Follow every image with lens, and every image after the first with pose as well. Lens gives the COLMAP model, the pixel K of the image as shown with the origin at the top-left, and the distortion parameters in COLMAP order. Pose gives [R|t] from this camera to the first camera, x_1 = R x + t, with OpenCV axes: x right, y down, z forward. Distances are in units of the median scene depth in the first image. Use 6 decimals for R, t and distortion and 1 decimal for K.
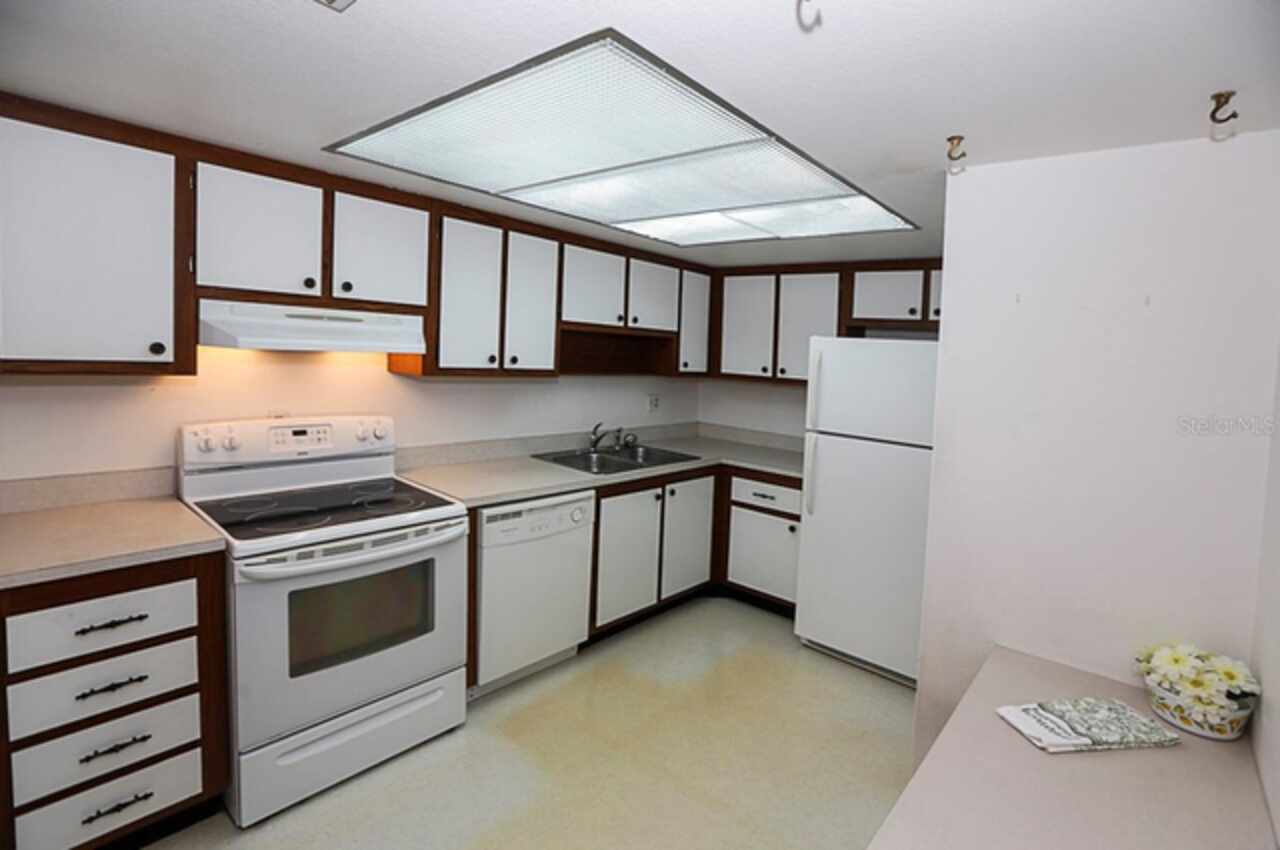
lens RADIAL K [[583.9, 0, 642.3], [0, 583.9, 399.3], [0, 0, 1]] dist [-0.041057, 0.017402]
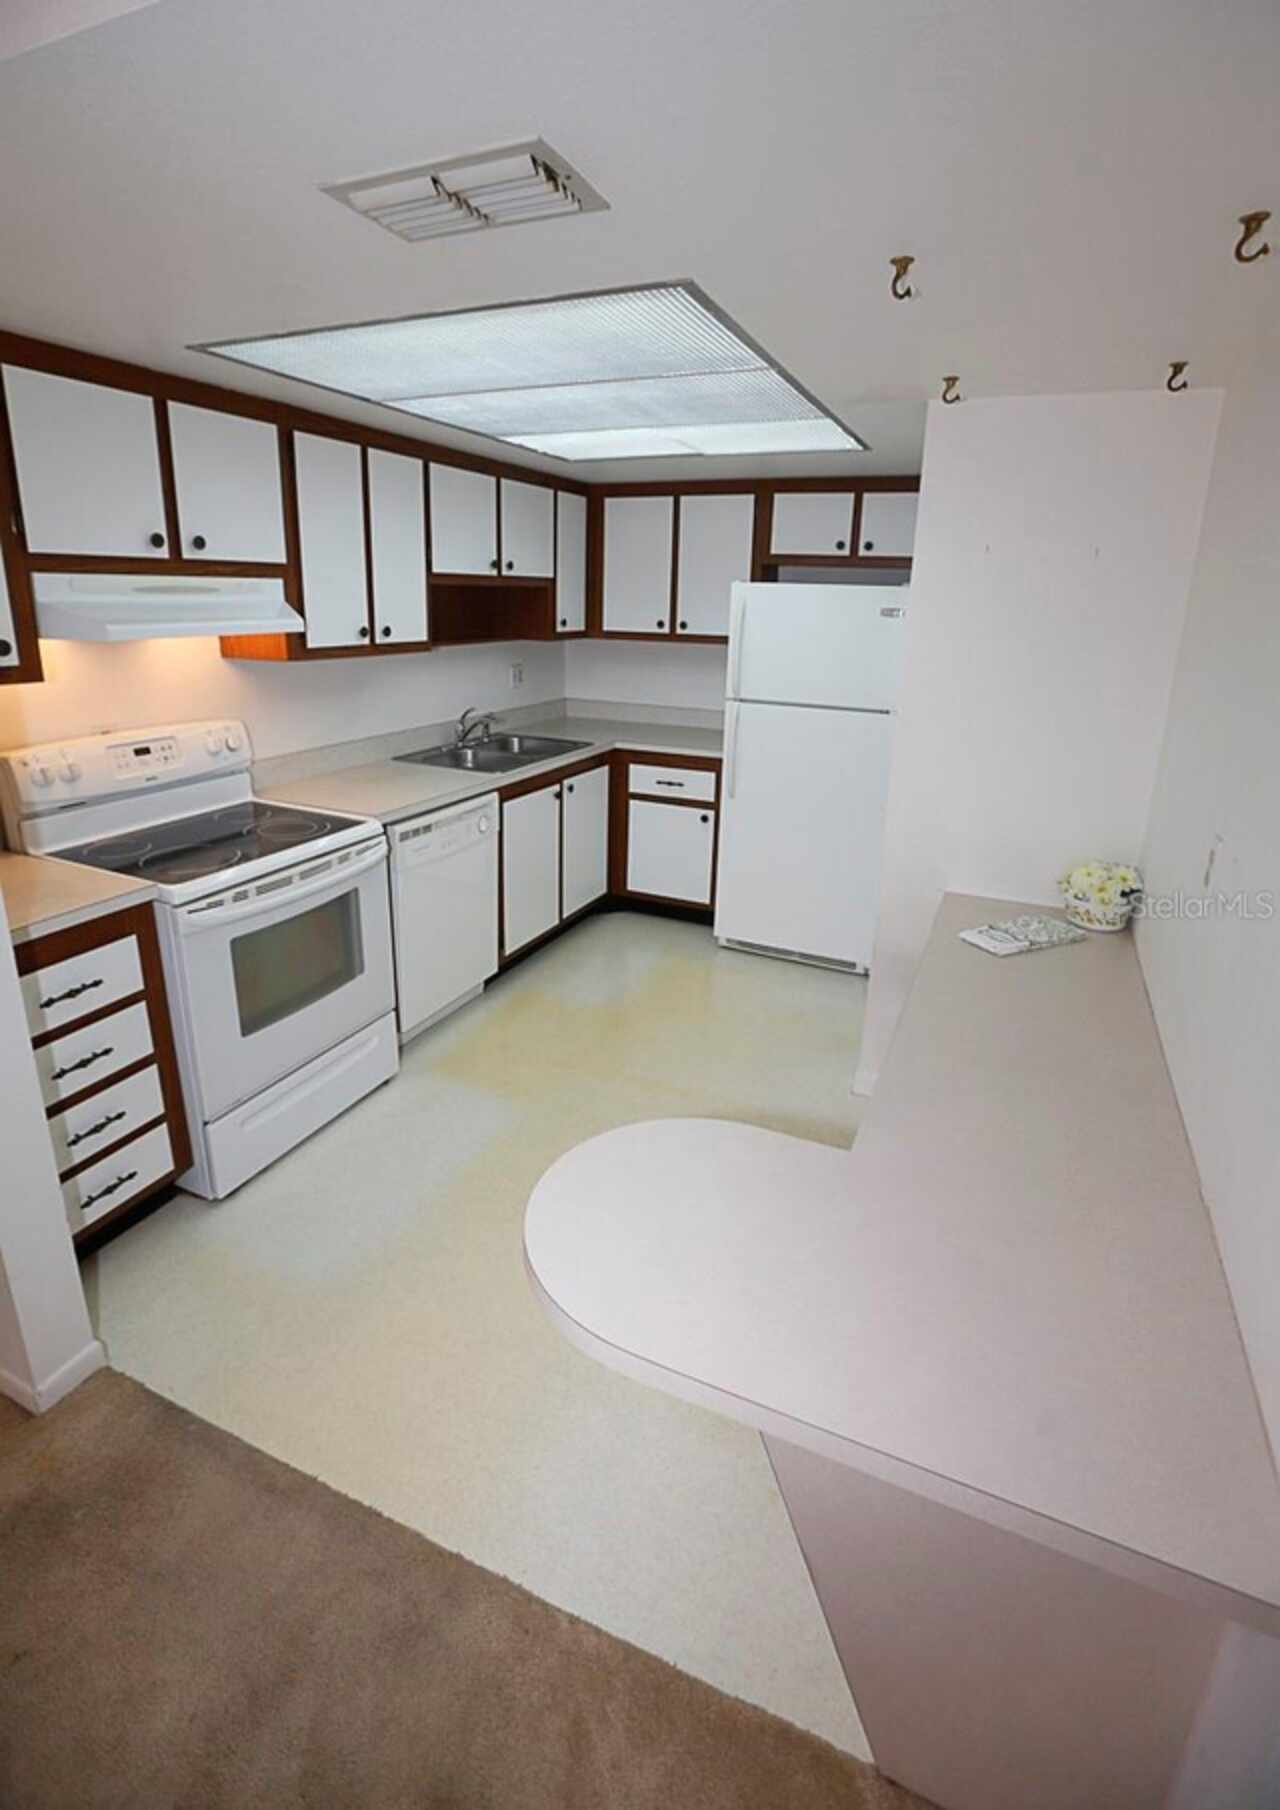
lens RADIAL K [[854.3, 0, 640.0], [0, 854.3, 905.0], [0, 0, 1]] dist [-0.024319, 0.016996]
pose [[0.952428, -0.137307, 0.272080, -0.274418], [0.057320, 0.957532, 0.282572, -0.022125], [-0.299324, -0.253534, 0.919851, -0.225461]]
